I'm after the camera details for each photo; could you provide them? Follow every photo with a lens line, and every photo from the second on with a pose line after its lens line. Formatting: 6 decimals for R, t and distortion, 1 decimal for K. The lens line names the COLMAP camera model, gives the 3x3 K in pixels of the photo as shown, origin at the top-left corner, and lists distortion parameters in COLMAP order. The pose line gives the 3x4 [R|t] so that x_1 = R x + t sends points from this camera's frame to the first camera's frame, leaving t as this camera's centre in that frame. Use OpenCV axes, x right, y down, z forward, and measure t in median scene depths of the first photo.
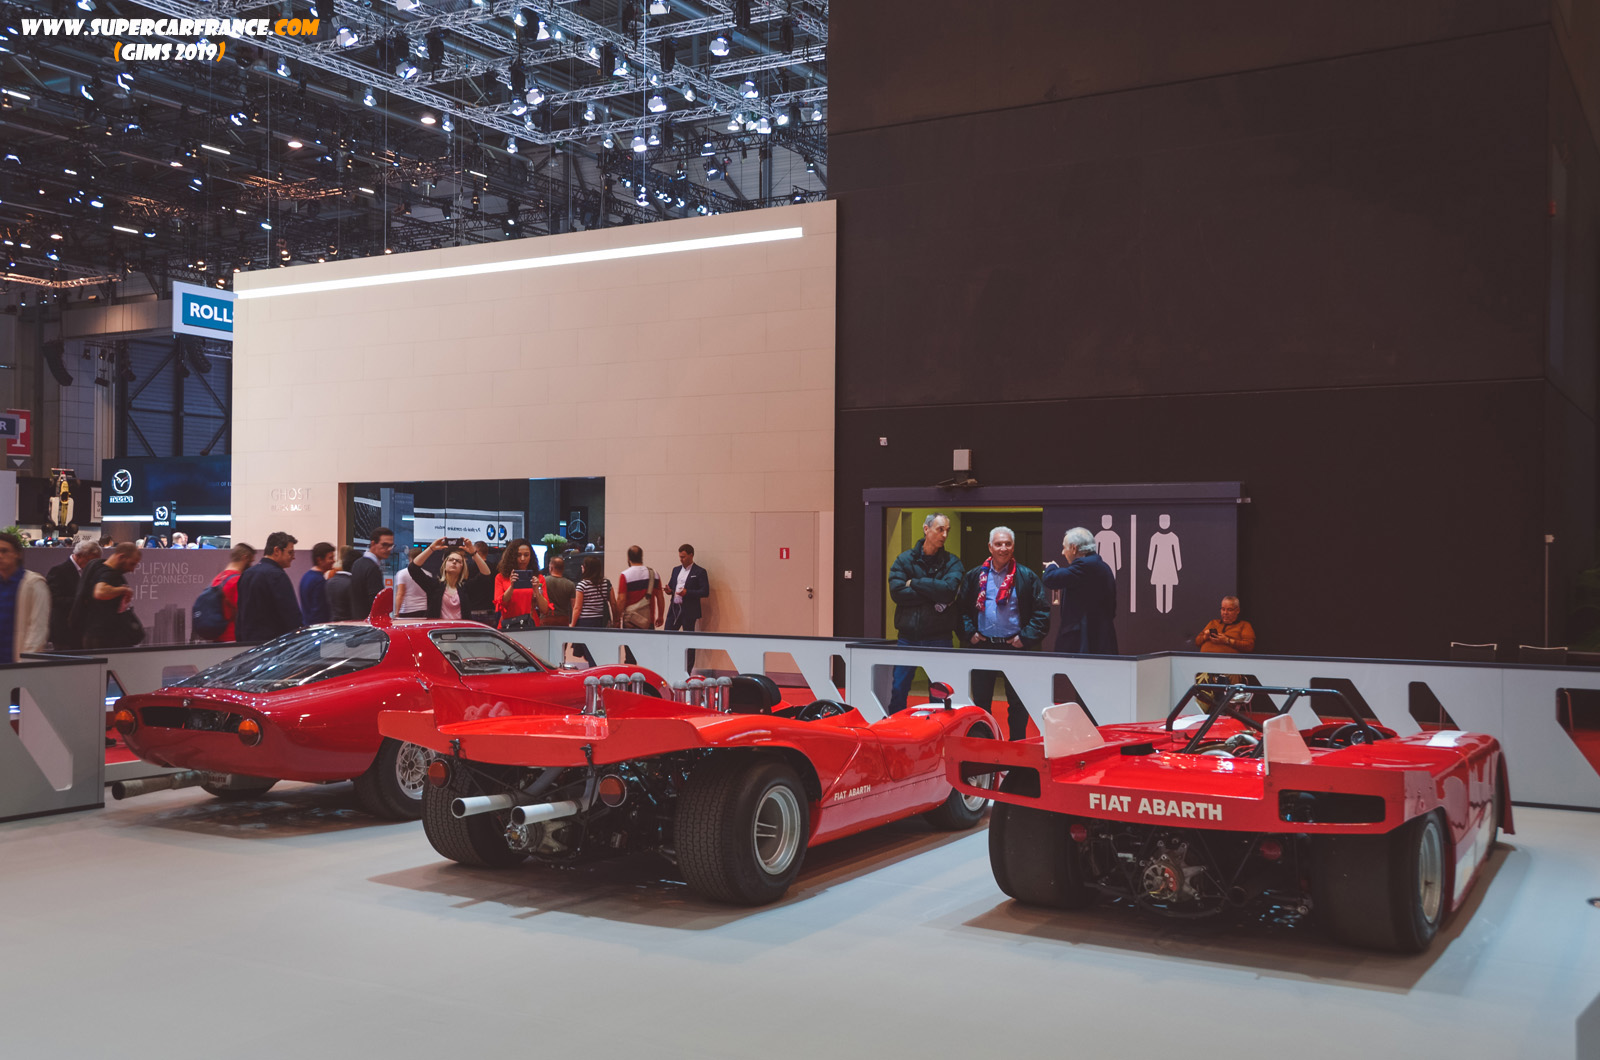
lens RADIAL K [[1558.9, 0, 797.6], [0, 1558.9, 538.7], [0, 0, 1]] dist [0.020566, 0.000000]
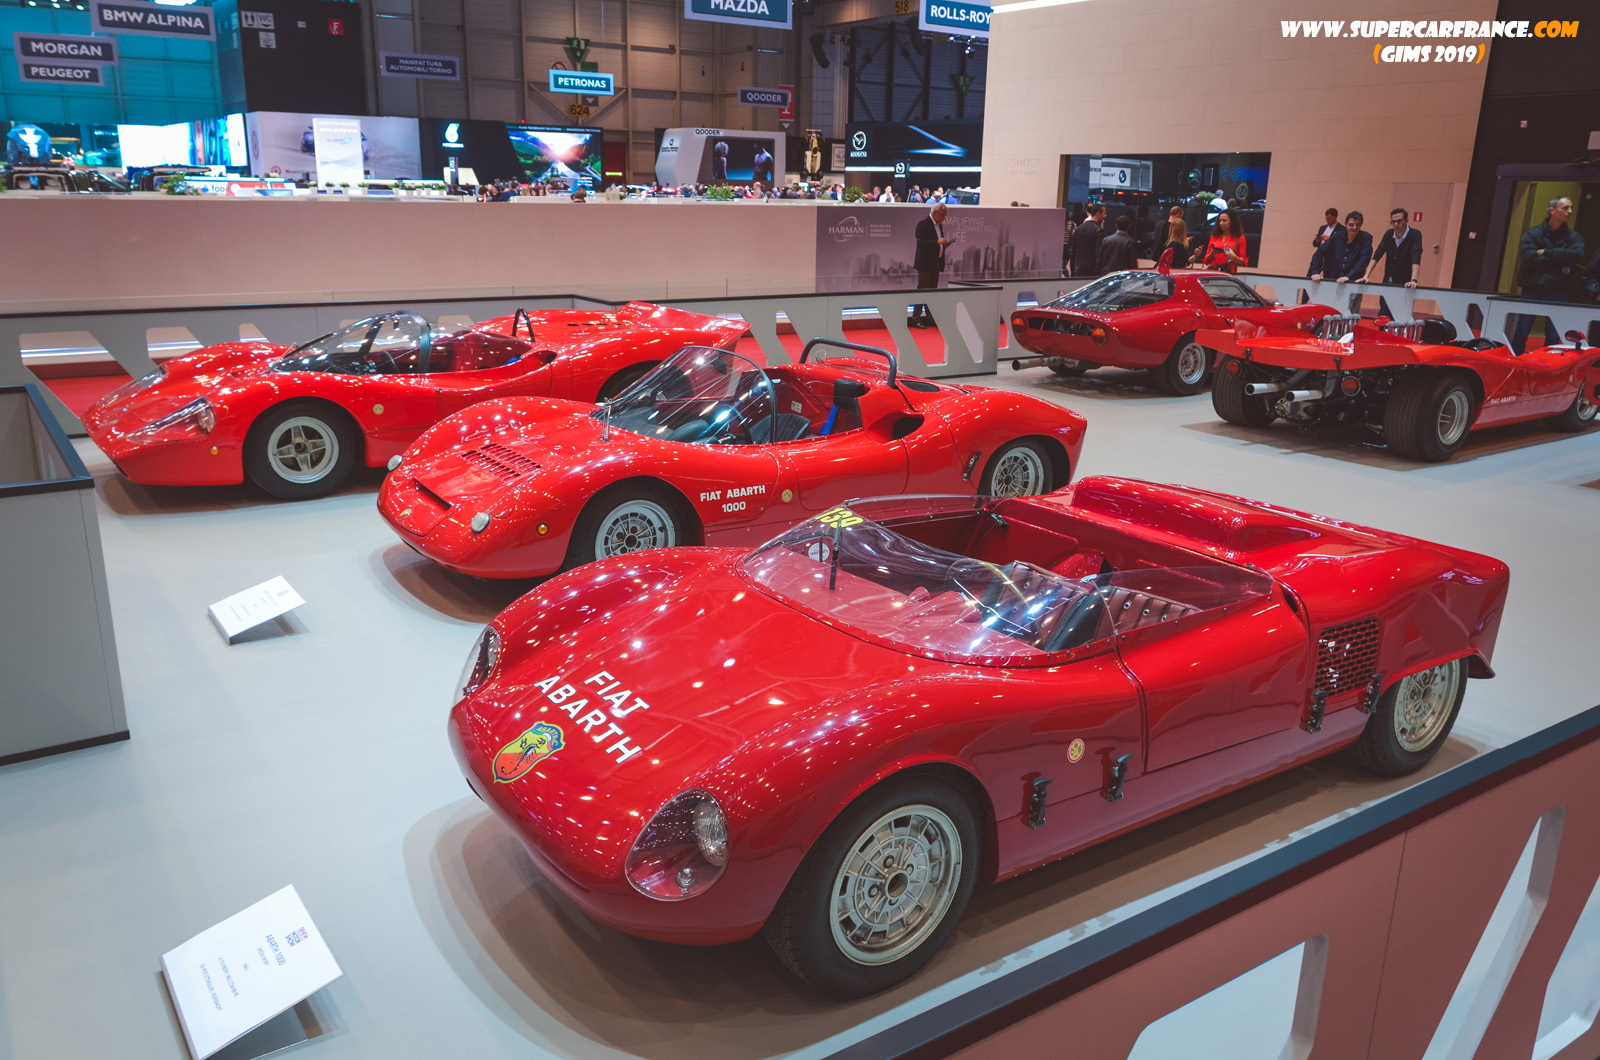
lens RADIAL K [[1218.8, 0, 791.0], [0, 1218.8, 542.9], [0, 0, 1]] dist [-0.007124, 0.017546]
pose [[0.908702, 0.128357, -0.397222, -0.063408], [-0.009333, 0.957563, 0.288074, -0.025386], [0.417341, -0.258066, 0.871337, -0.226375]]
